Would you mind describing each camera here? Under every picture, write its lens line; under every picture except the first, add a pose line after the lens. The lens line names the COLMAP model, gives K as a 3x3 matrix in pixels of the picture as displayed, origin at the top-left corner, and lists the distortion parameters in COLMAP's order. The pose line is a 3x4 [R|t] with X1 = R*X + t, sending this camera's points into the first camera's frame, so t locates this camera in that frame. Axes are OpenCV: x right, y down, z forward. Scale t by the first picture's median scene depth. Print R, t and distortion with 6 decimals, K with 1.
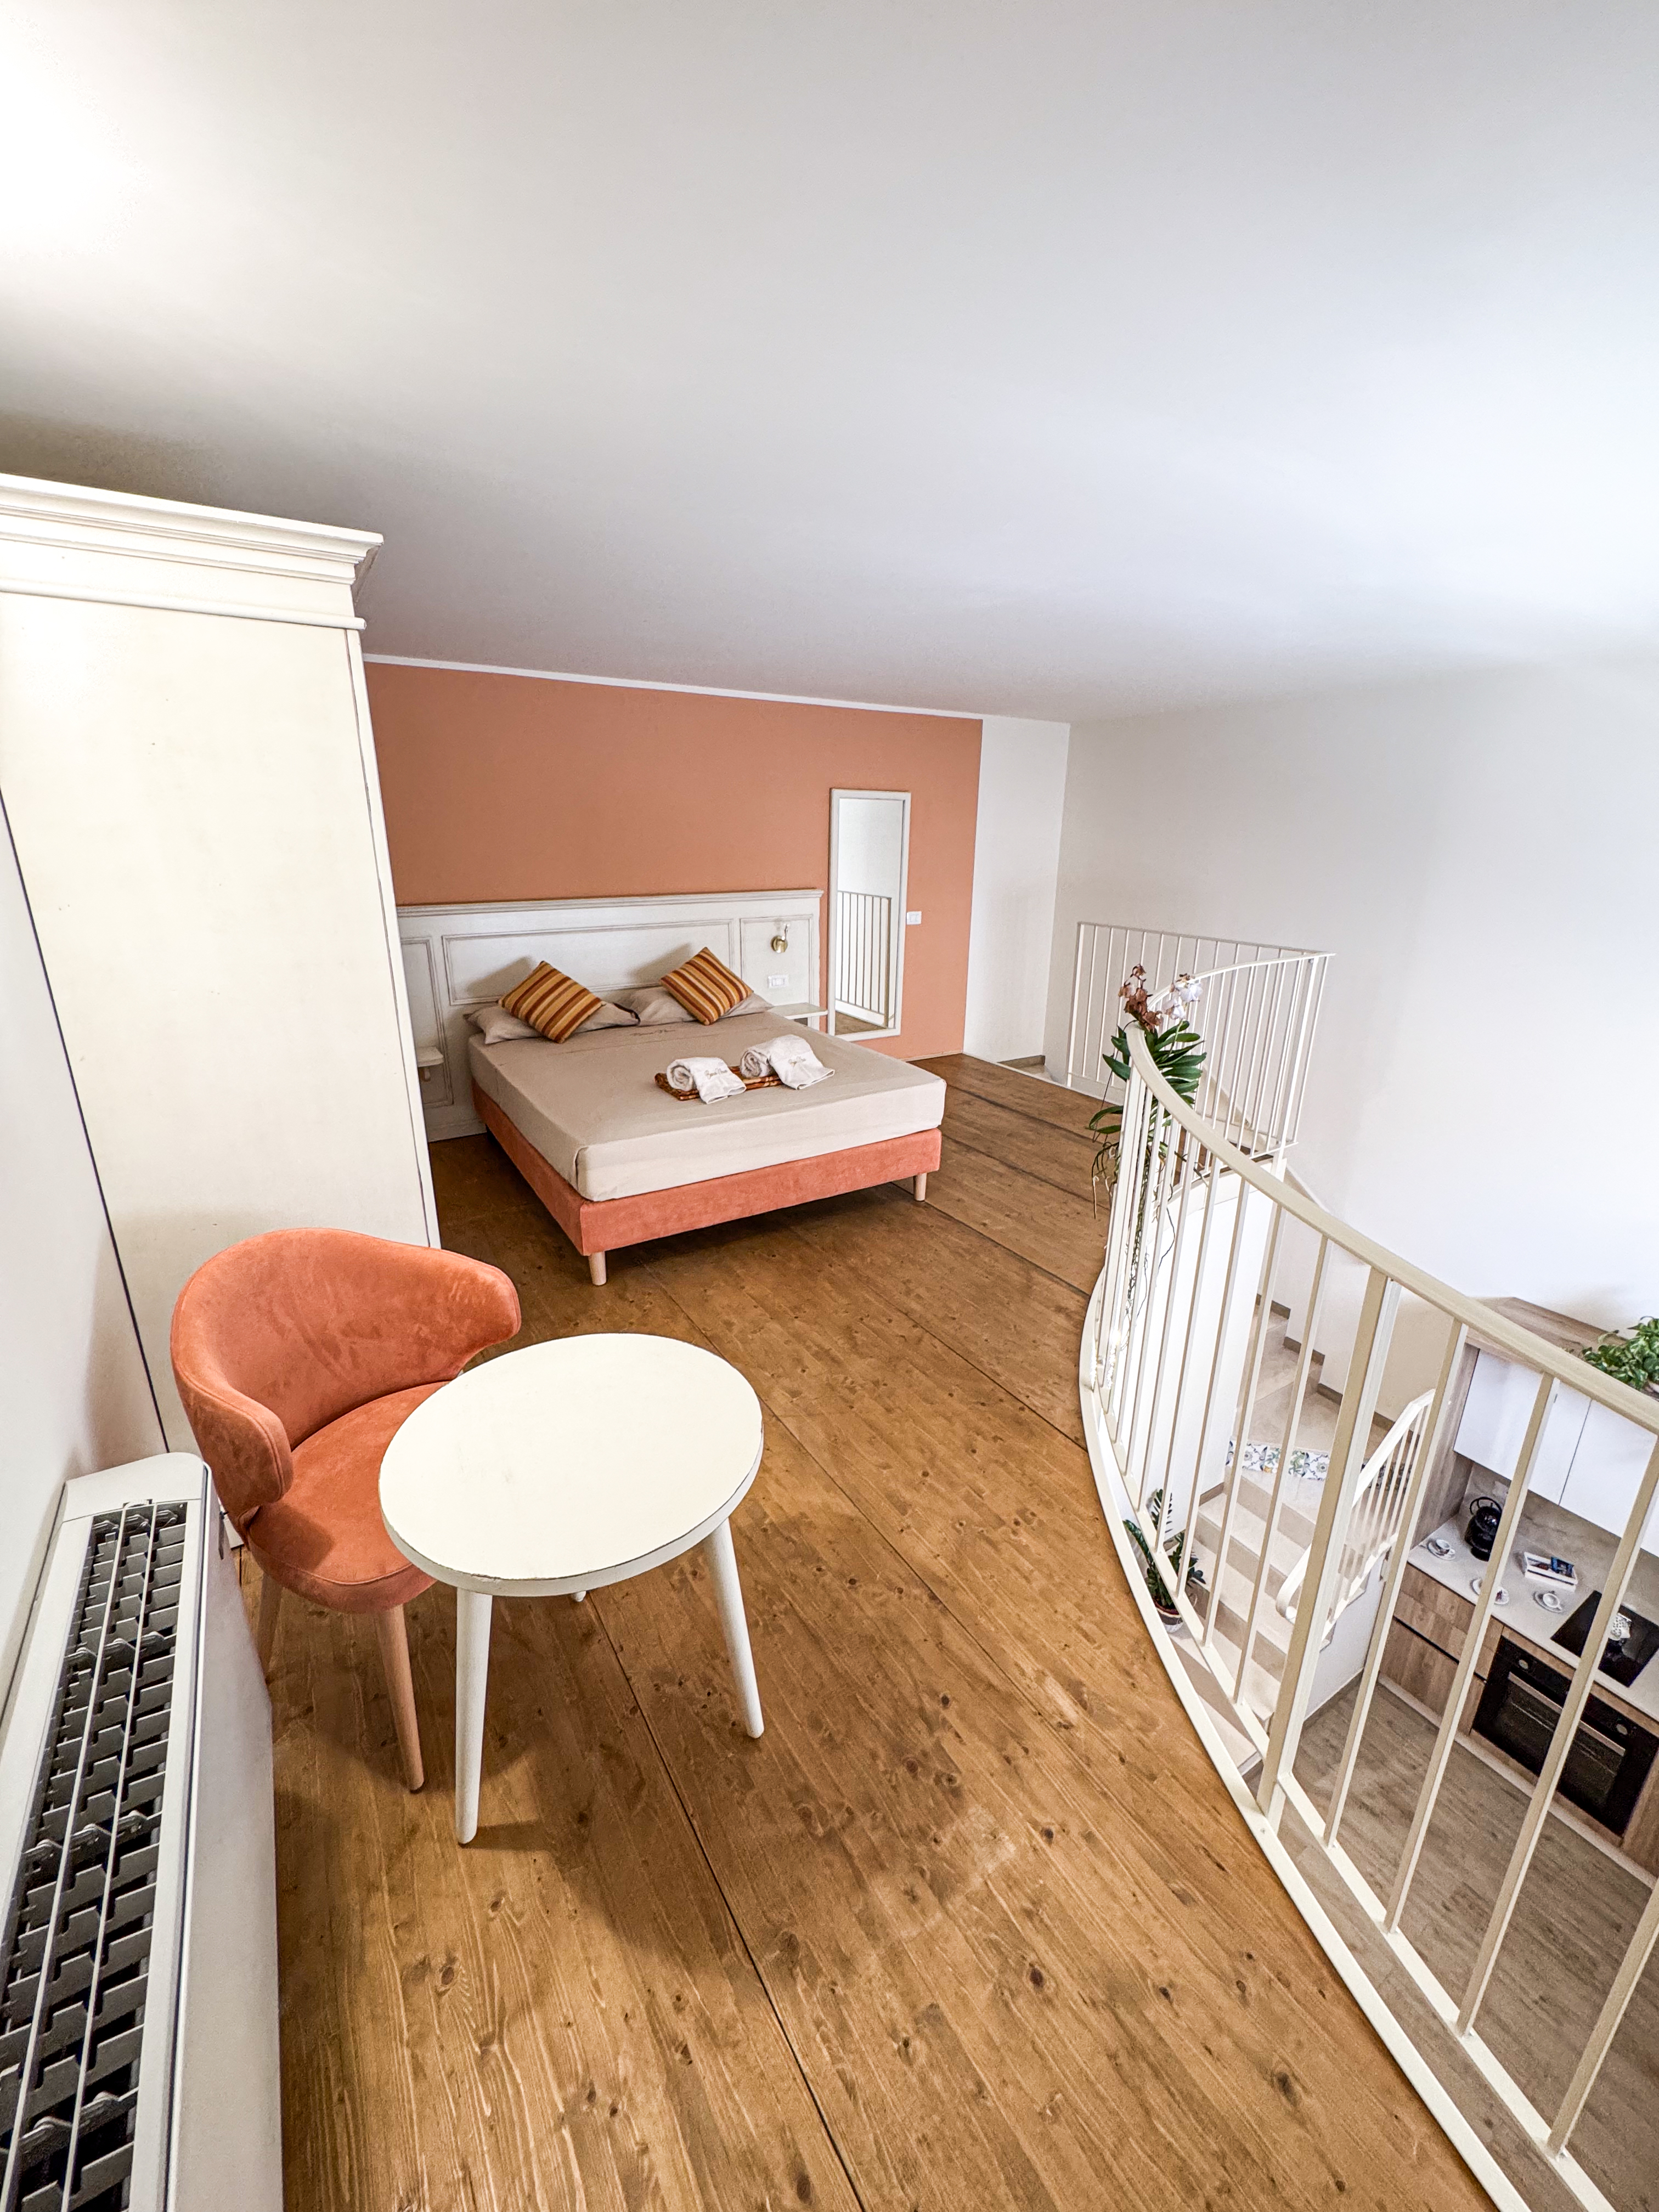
lens RADIAL K [[890.2, 0, 825.1], [0, 890.2, 1098.6], [0, 0, 1]] dist [-0.003096, 0.000394]
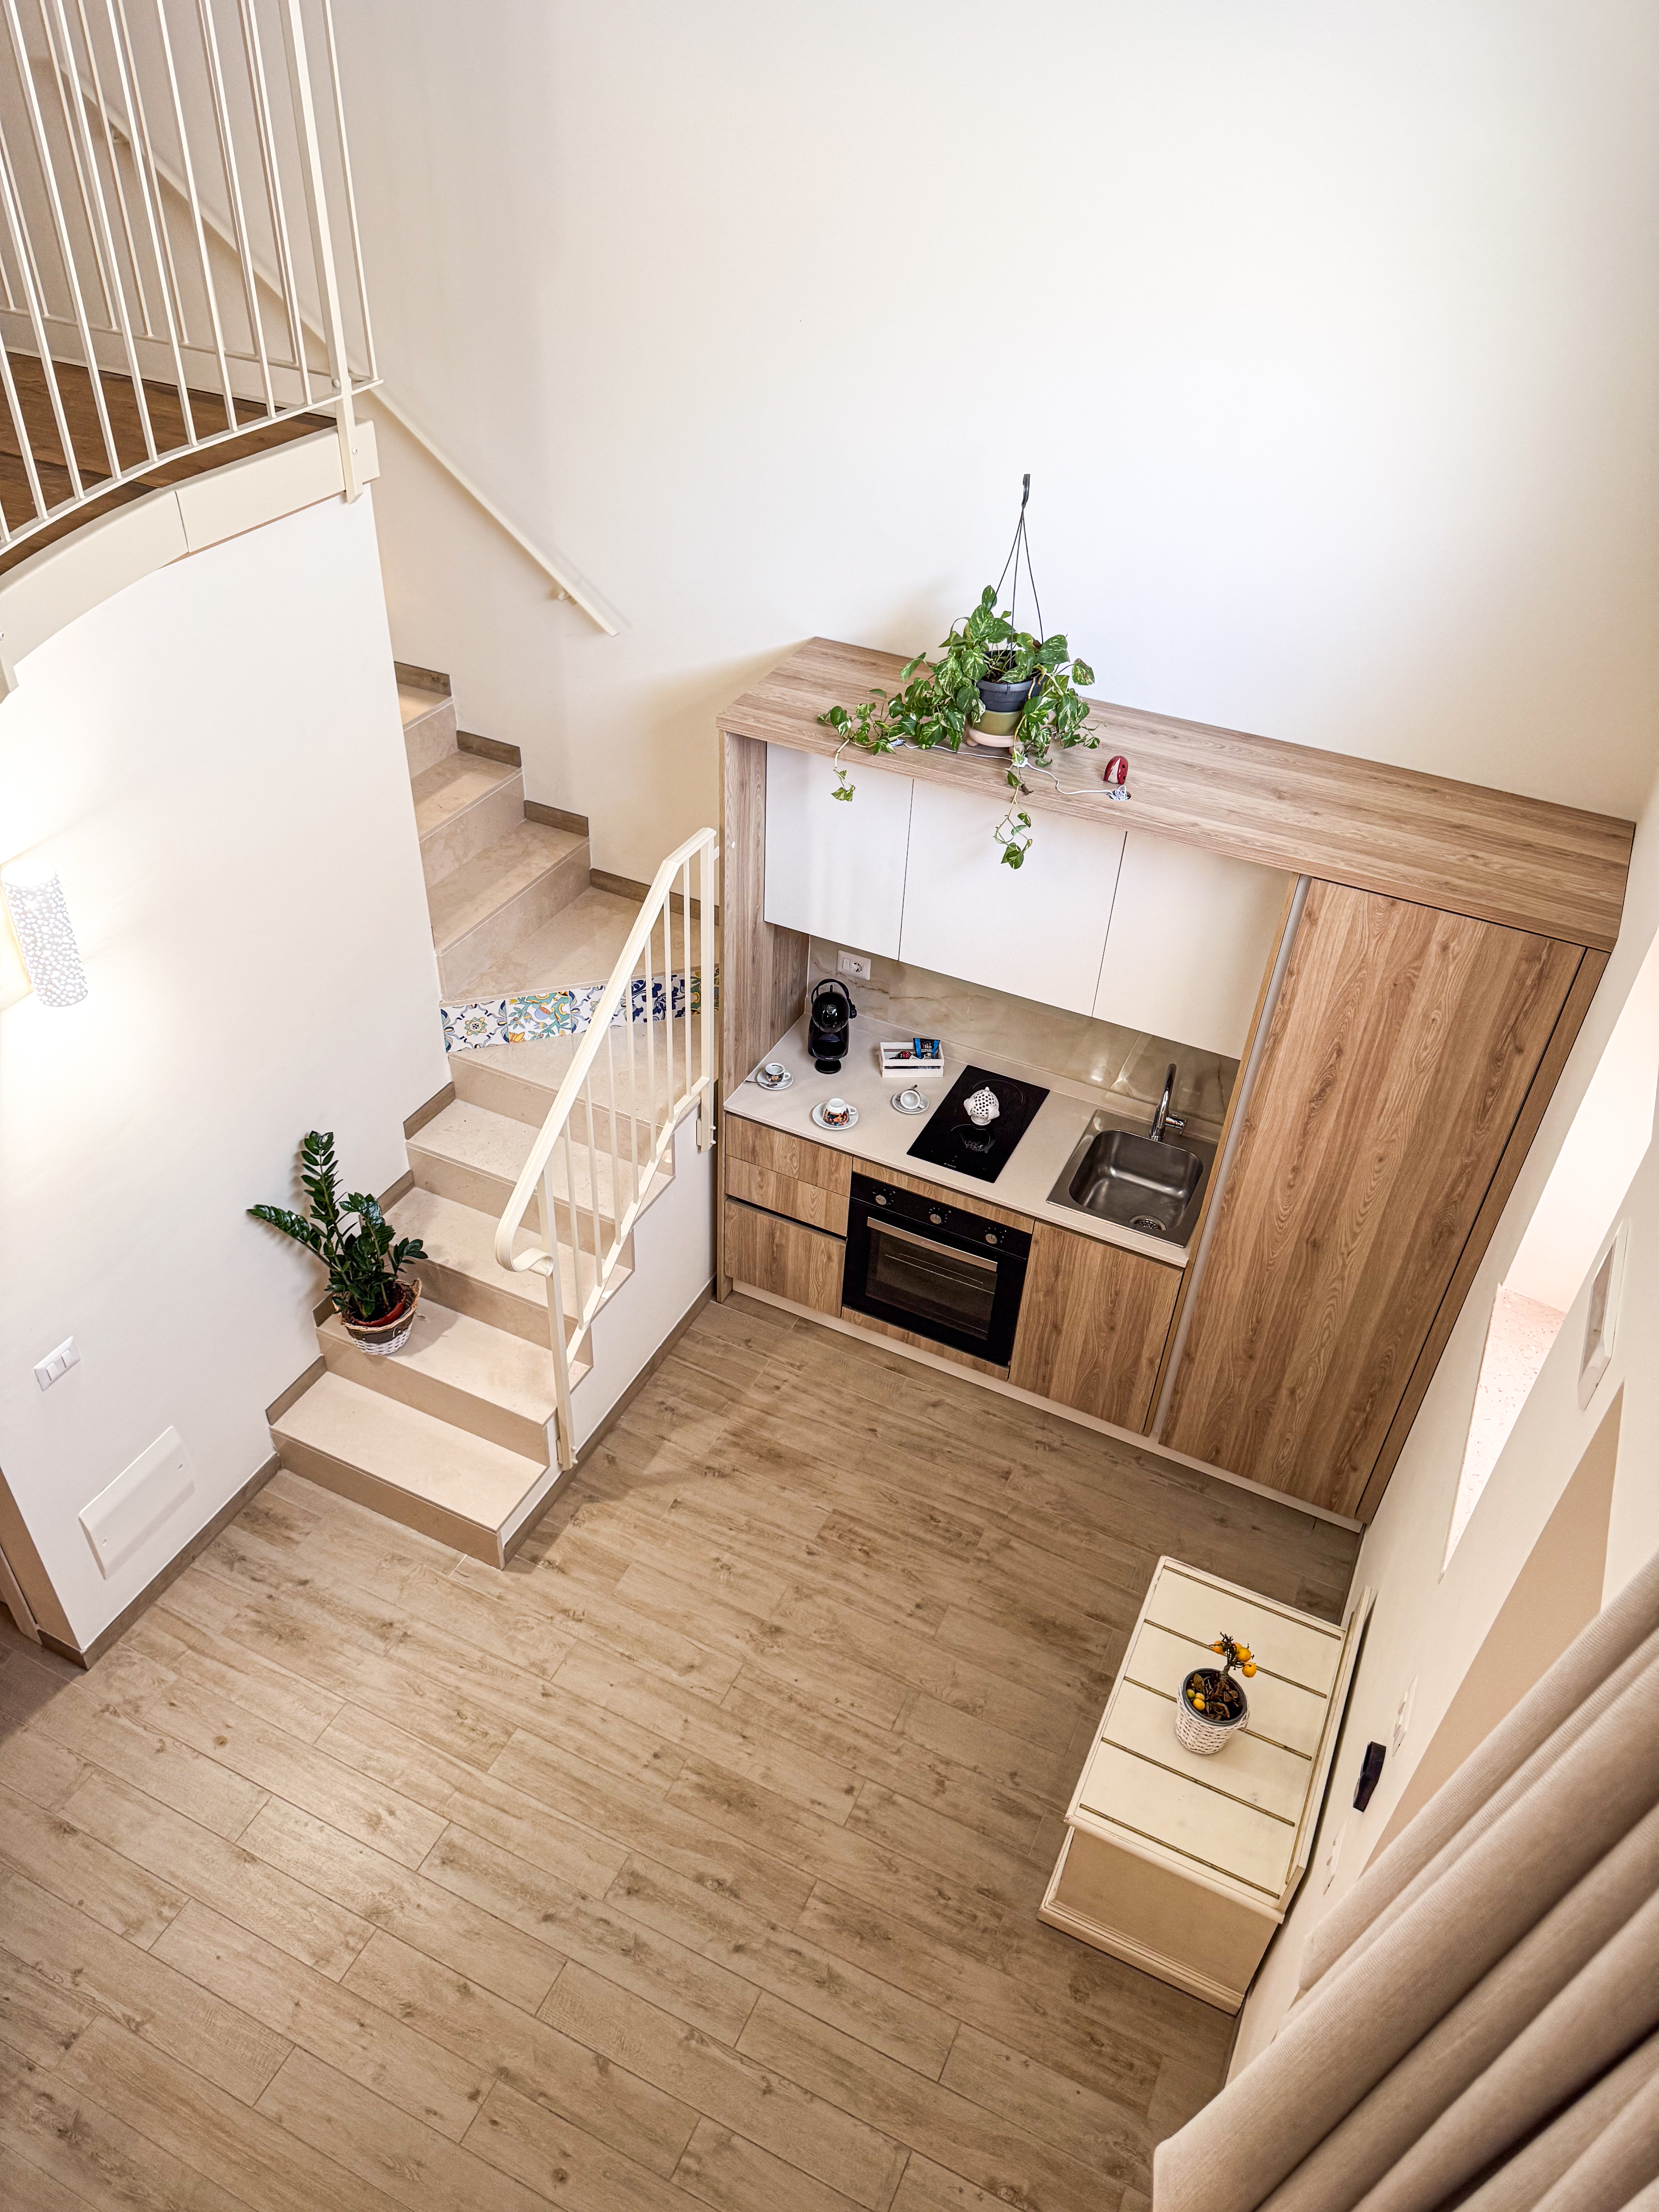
lens RADIAL K [[1561.8, 0, 833.9], [0, 1561.8, 1108.5], [0, 0, 1]] dist [0.032391, -0.028229]
pose [[0.842760, -0.311487, 0.439012, 0.252012], [0.123139, 0.905502, 0.406083, 0.090893], [-0.524016, -0.288171, 0.801477, 0.095453]]
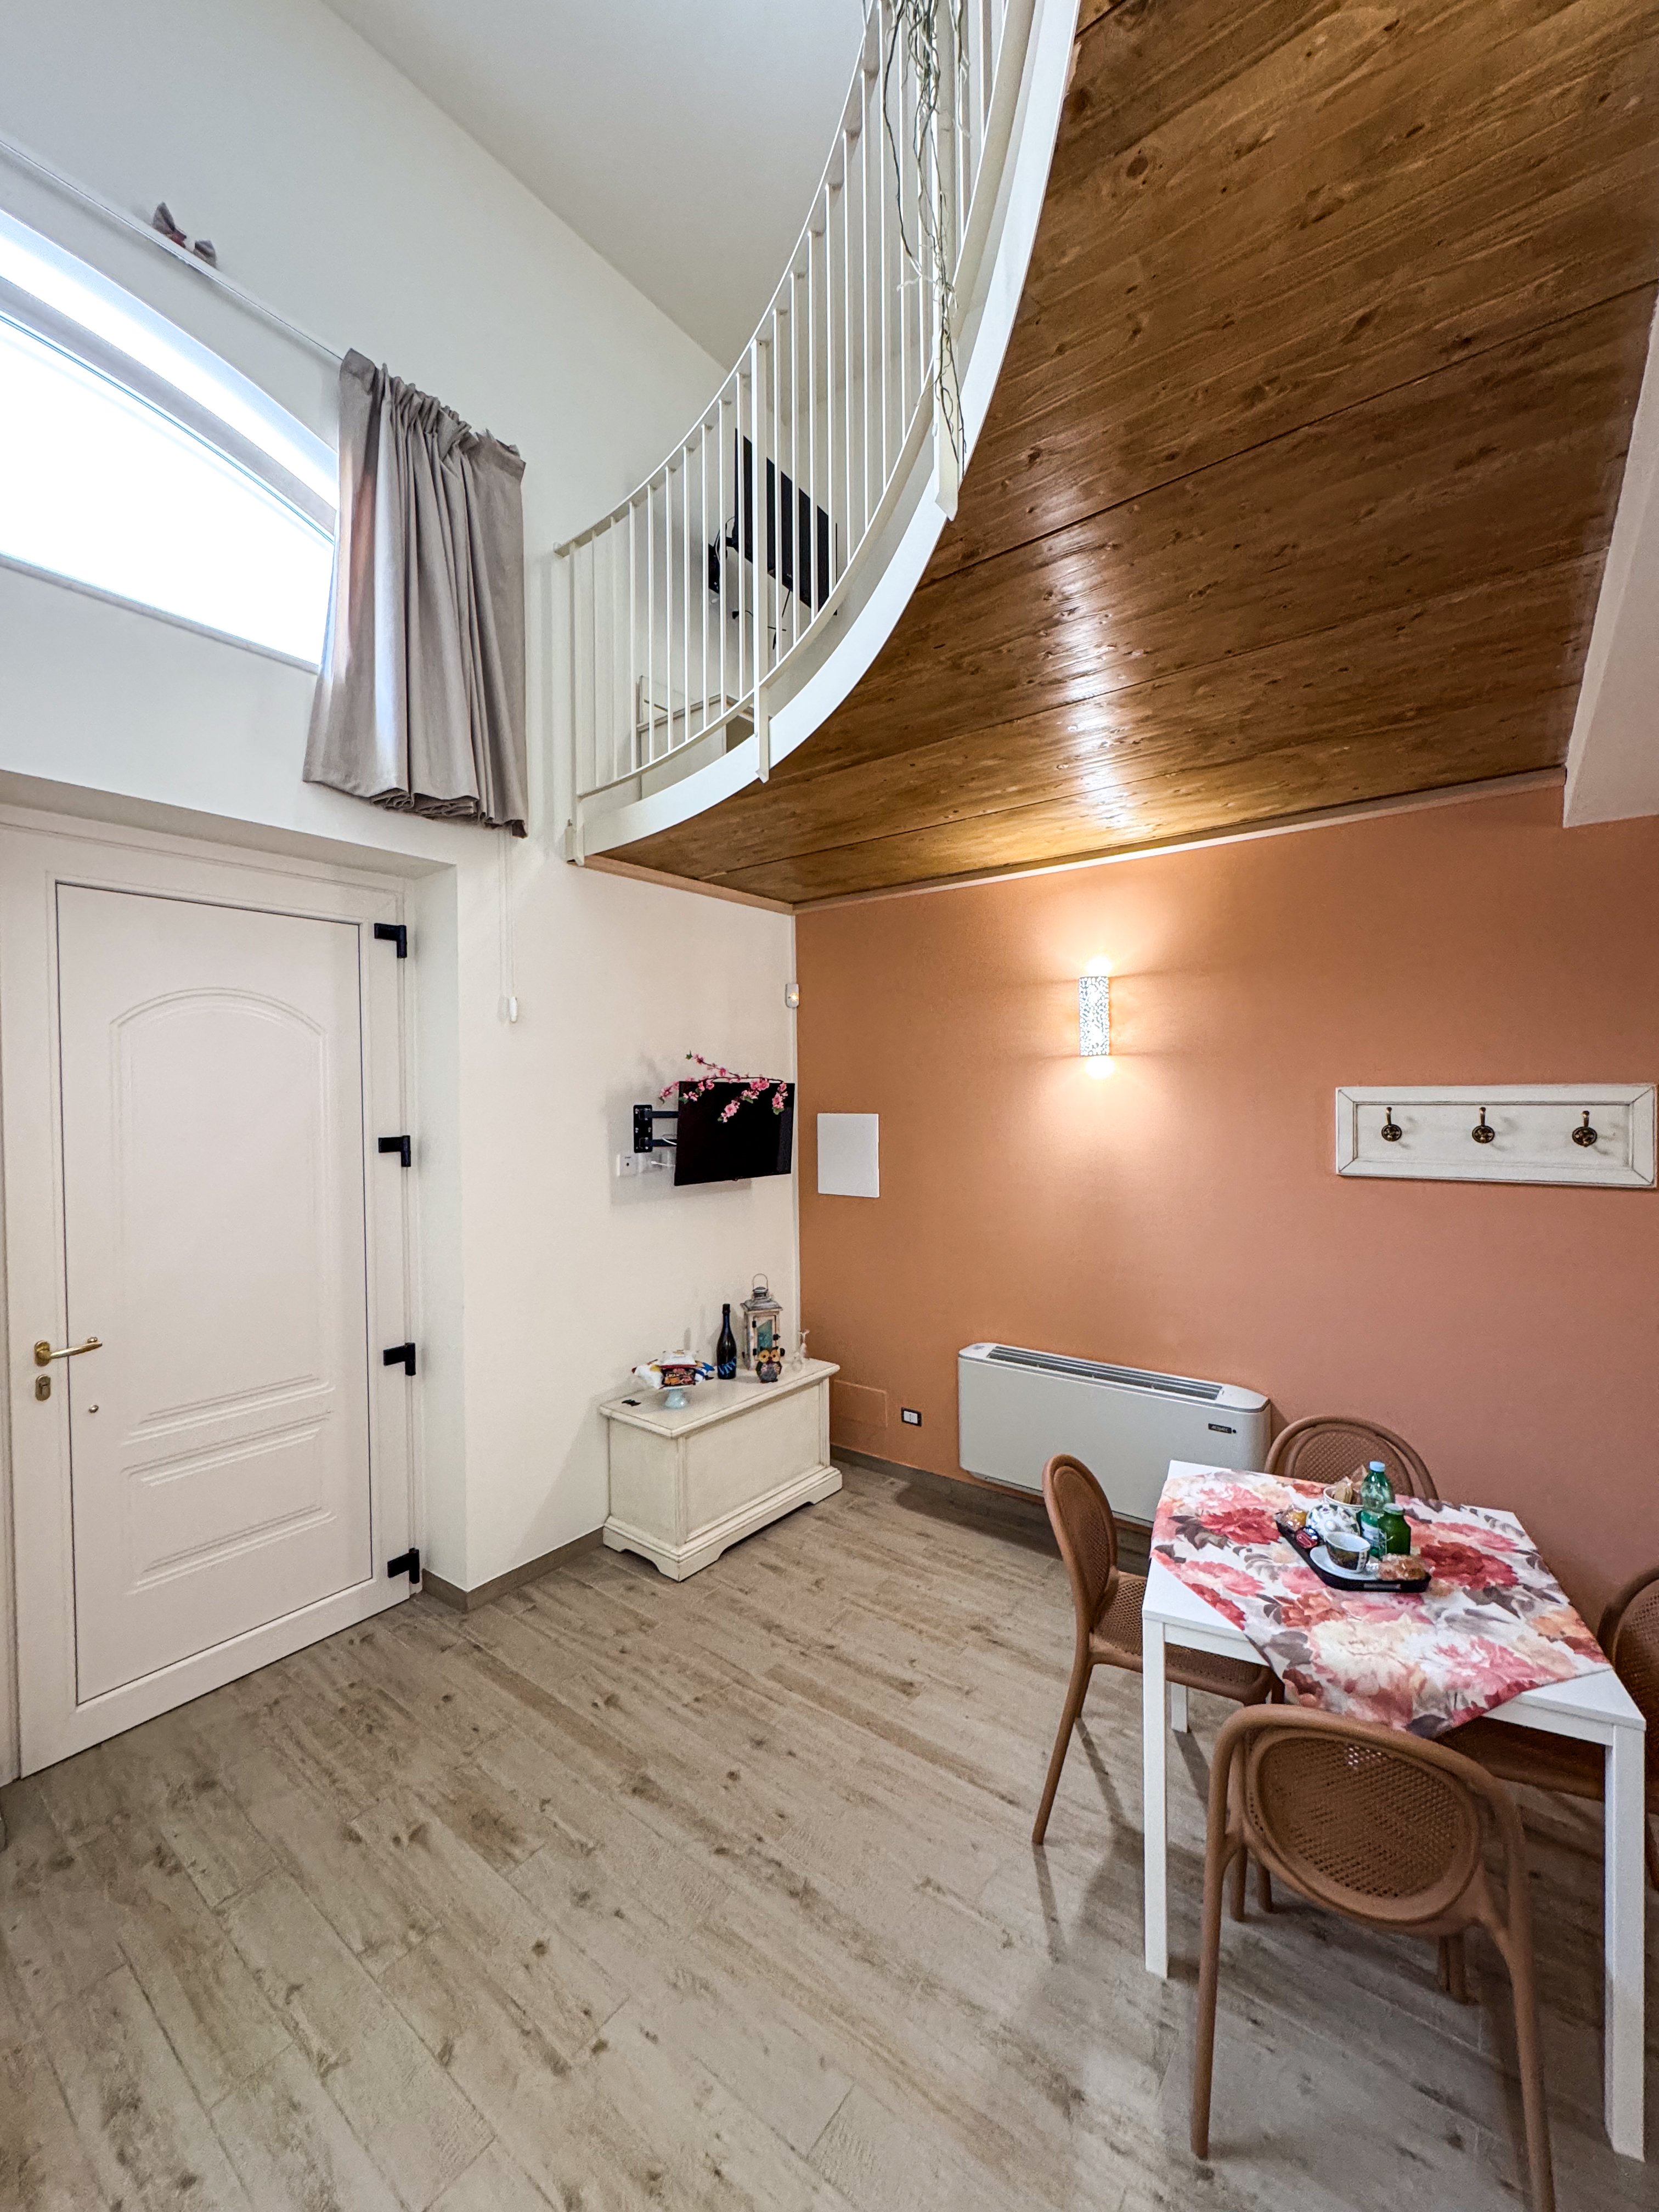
lens RADIAL K [[890.2, 0, 833.1], [0, 890.2, 1102.3], [0, 0, 1]] dist [-0.003096, 0.000394]
pose [[-0.937134, 0.004599, -0.348939, 0.330910], [-0.102588, 0.952100, 0.288065, 0.347339], [0.333549, 0.305753, -0.891774, 0.944748]]
